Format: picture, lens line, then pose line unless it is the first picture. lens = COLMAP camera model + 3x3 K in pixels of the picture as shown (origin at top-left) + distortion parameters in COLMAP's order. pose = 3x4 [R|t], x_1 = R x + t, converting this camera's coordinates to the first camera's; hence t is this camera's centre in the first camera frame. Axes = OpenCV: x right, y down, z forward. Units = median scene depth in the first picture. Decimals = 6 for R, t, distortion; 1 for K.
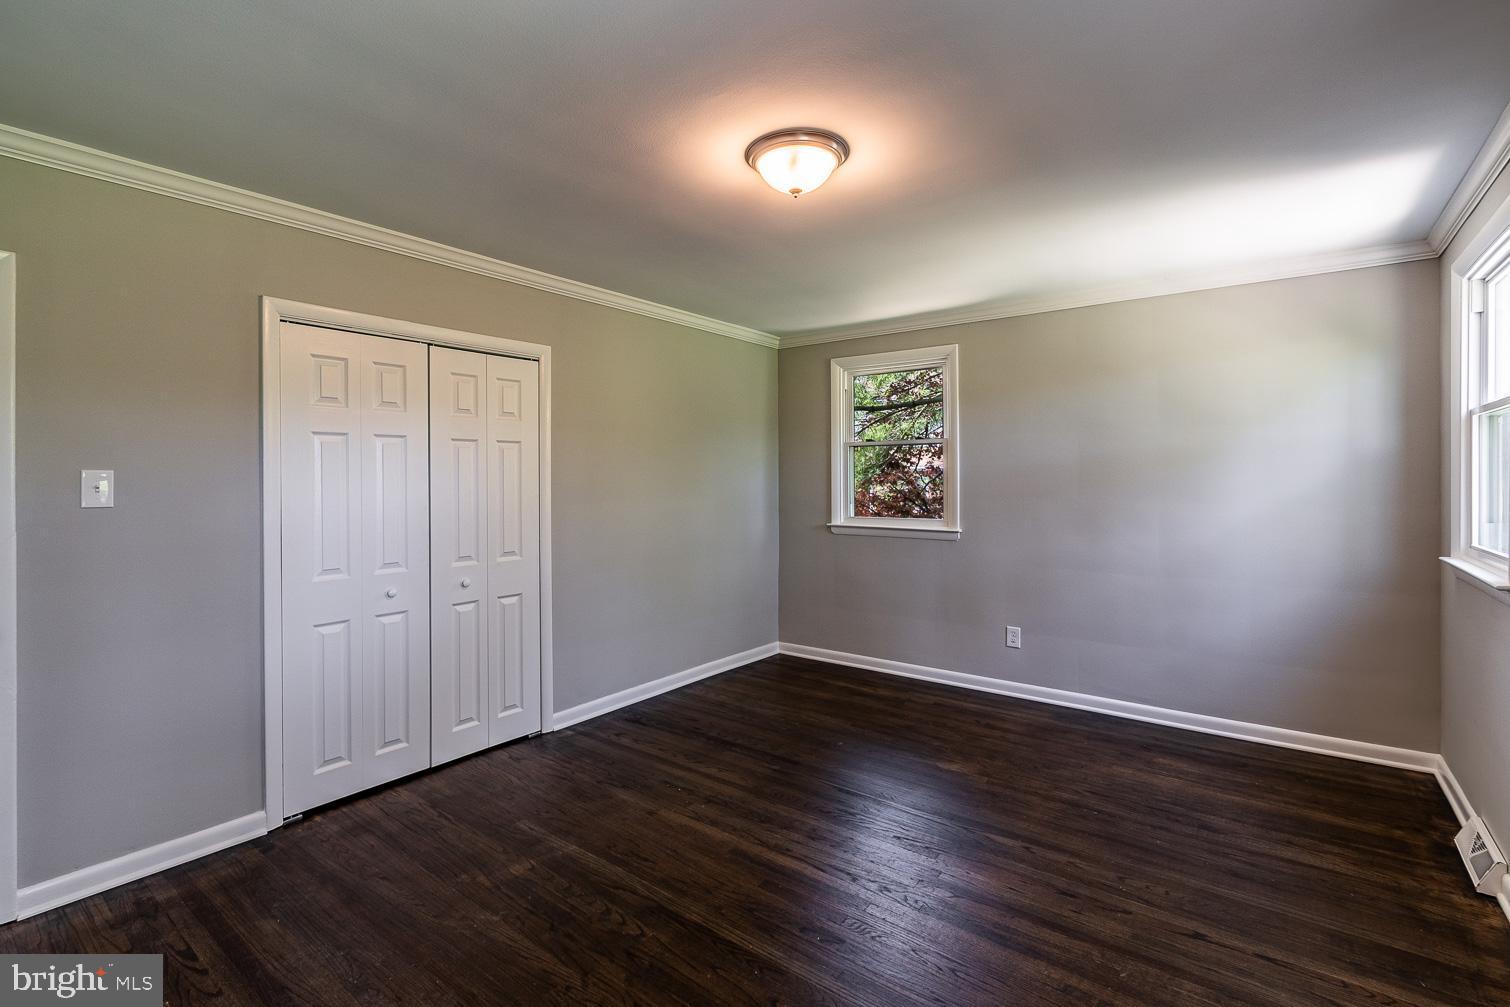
lens RADIAL K [[679.7, 0, 738.2], [0, 679.7, 499.0], [0, 0, 1]] dist [-0.003493, -0.000793]
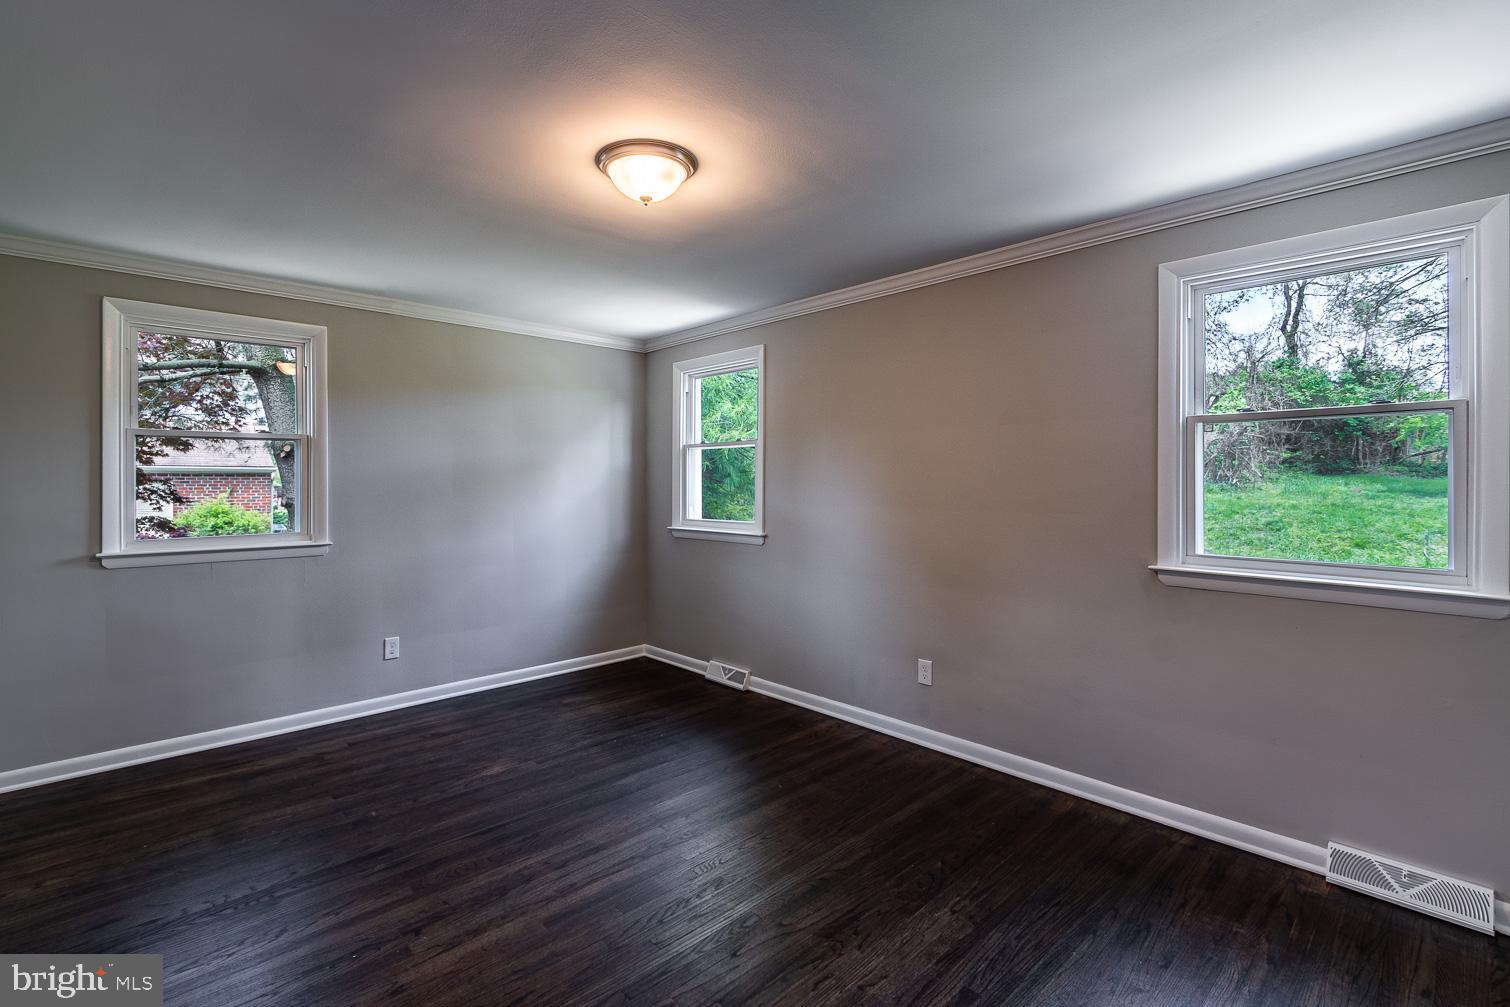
lens RADIAL K [[679.7, 0, 738.2], [0, 679.7, 499.0], [0, 0, 1]] dist [-0.003493, -0.000793]
pose [[0.157218, -0.023148, 0.987293, -0.525311], [0.030490, 0.999362, 0.018575, -0.011200], [-0.987093, 0.027182, 0.157824, 0.411714]]
